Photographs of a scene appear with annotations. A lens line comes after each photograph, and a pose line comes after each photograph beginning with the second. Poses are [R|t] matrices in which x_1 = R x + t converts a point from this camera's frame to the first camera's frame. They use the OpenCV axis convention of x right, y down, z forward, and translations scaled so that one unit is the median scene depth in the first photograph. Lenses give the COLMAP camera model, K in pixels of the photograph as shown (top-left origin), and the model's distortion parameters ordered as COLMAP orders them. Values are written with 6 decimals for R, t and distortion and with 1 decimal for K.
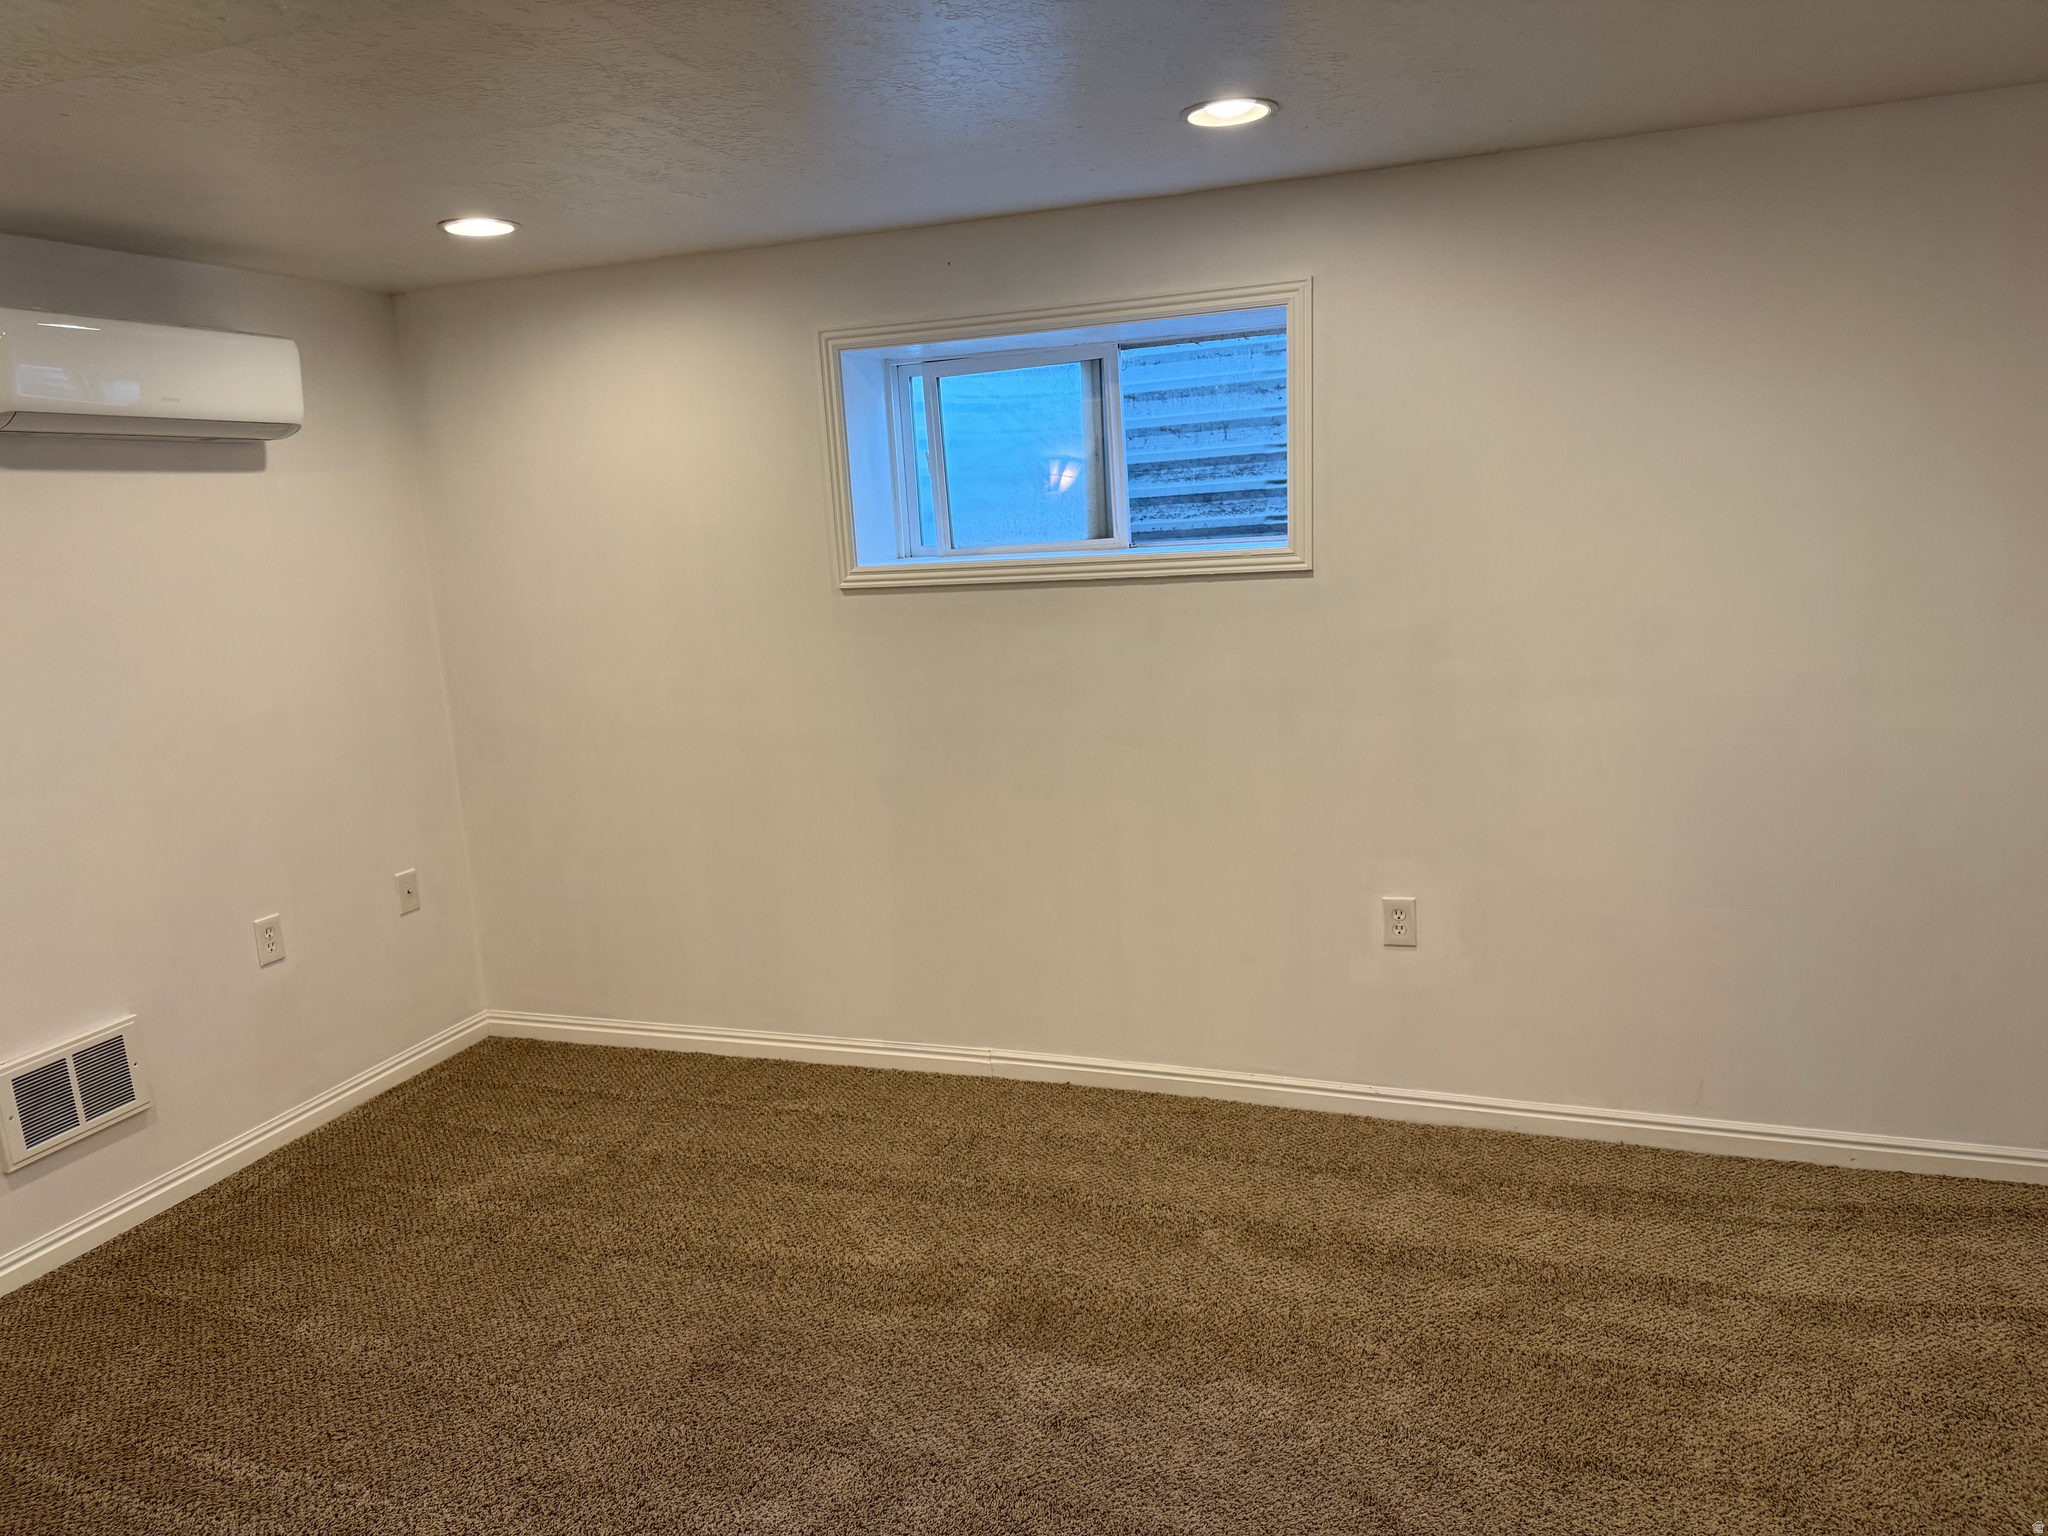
lens RADIAL K [[1452.0, 0, 1021.2], [0, 1452.0, 775.1], [0, 0, 1]] dist [0.081229, -0.083817]
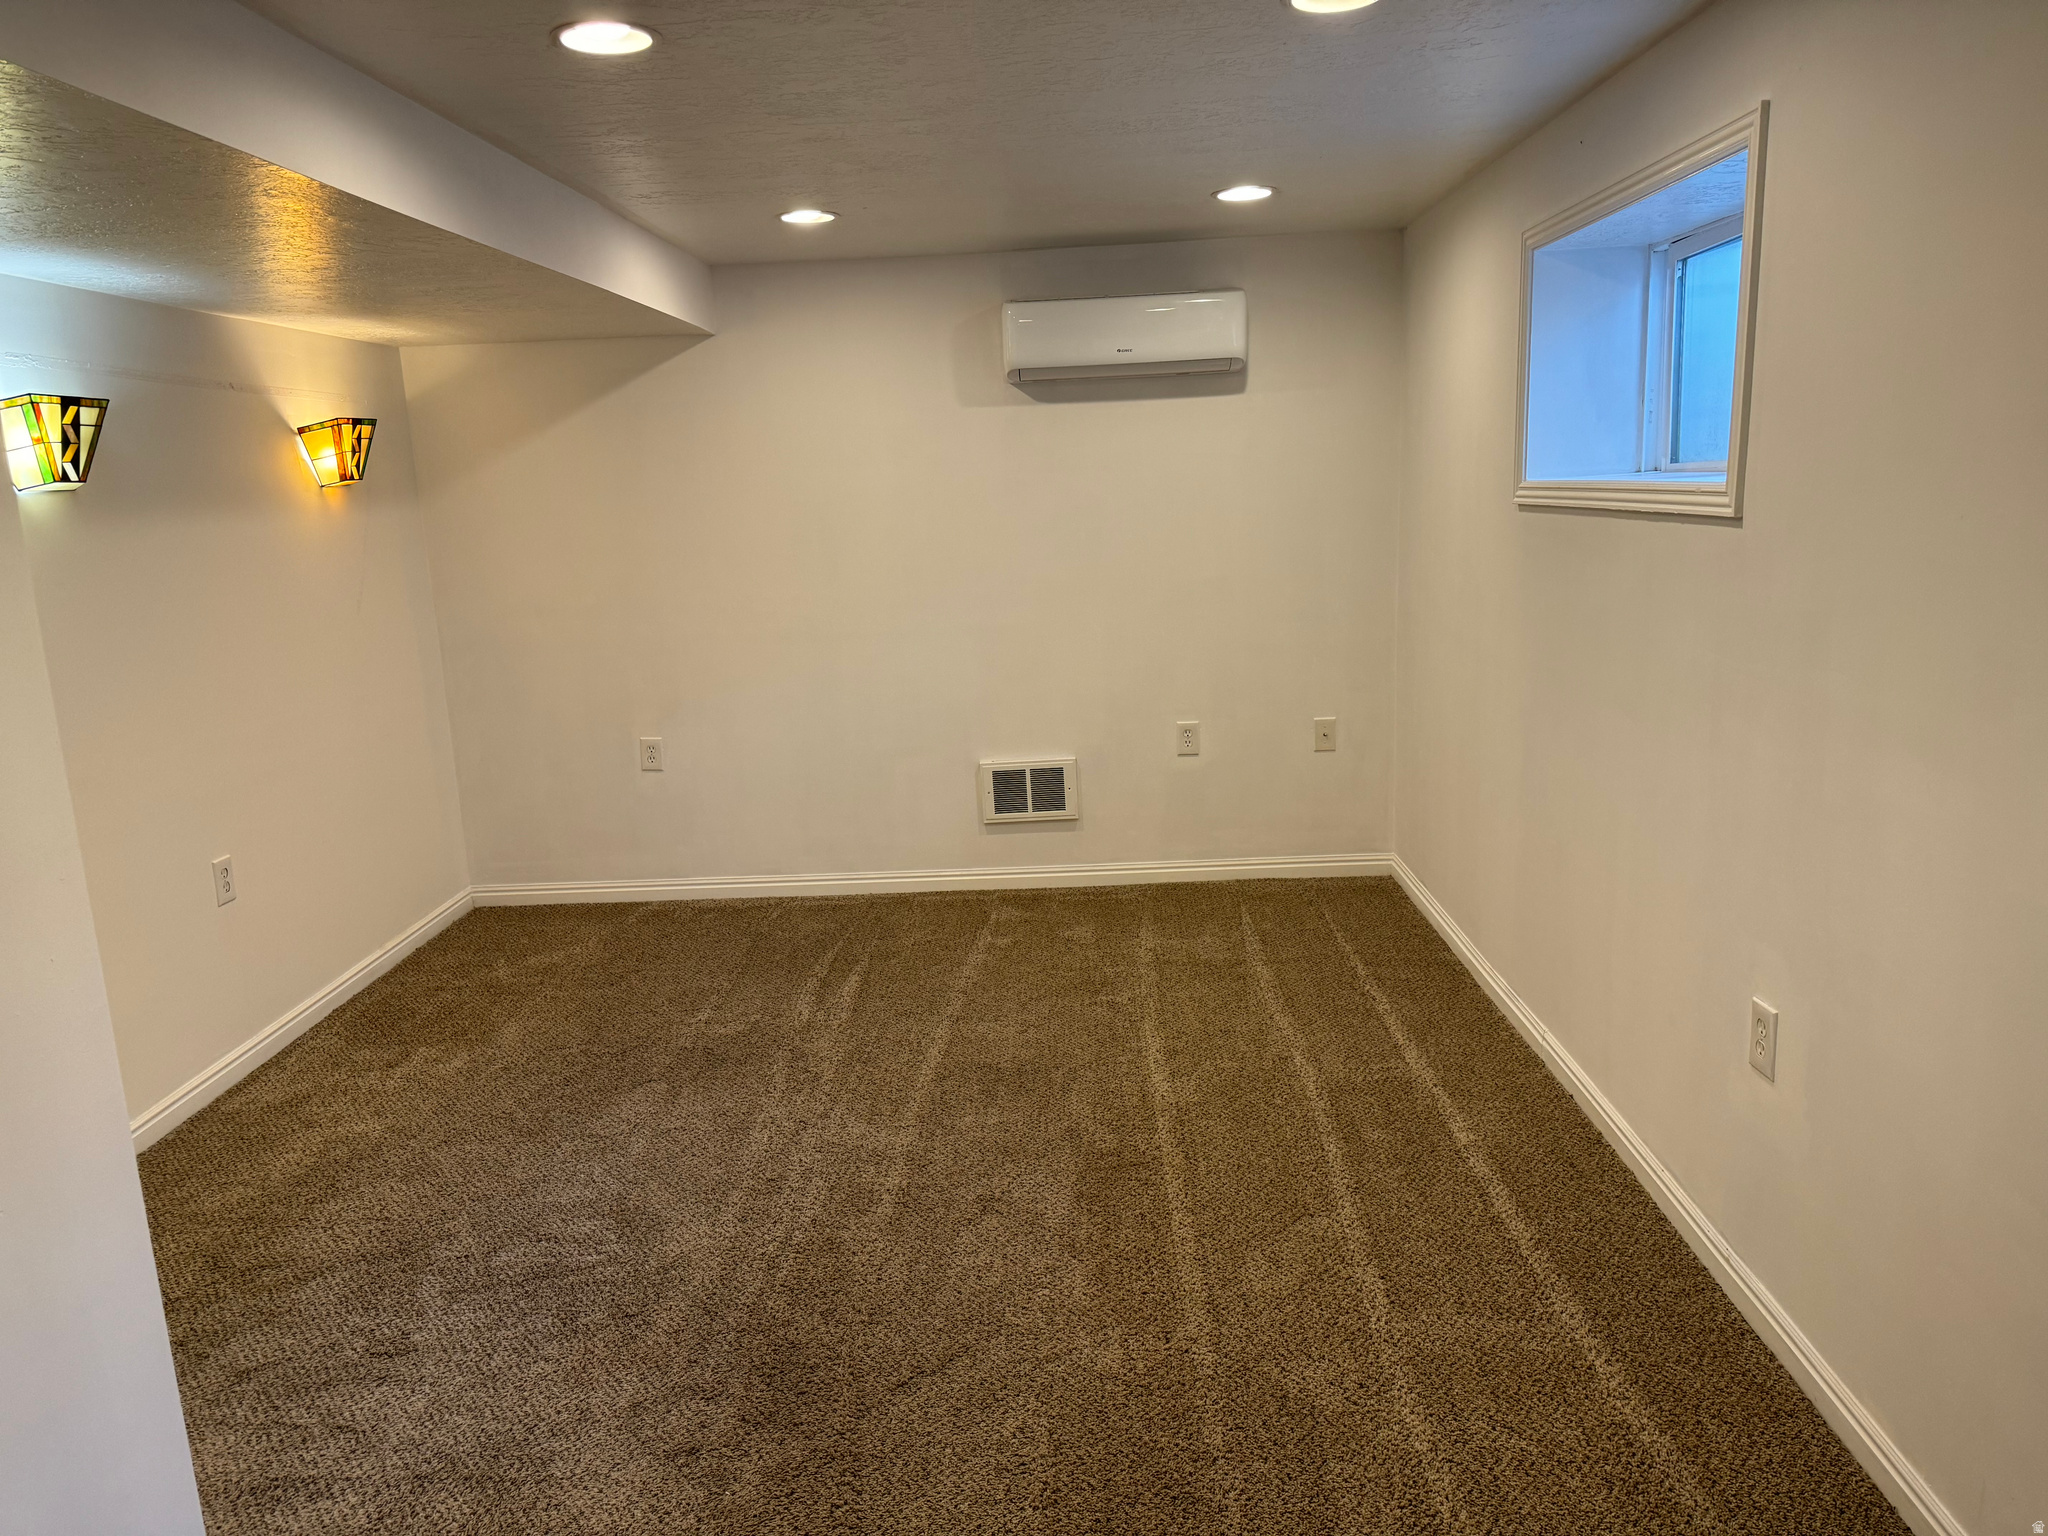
lens RADIAL K [[1452.0, 0, 1021.2], [0, 1452.0, 775.1], [0, 0, 1]] dist [0.081229, -0.083817]
pose [[0.301254, 0.228265, -0.925819, 0.813214], [-0.143278, 0.970737, 0.192718, -0.109095], [0.942718, 0.074592, 0.325144, 0.450338]]
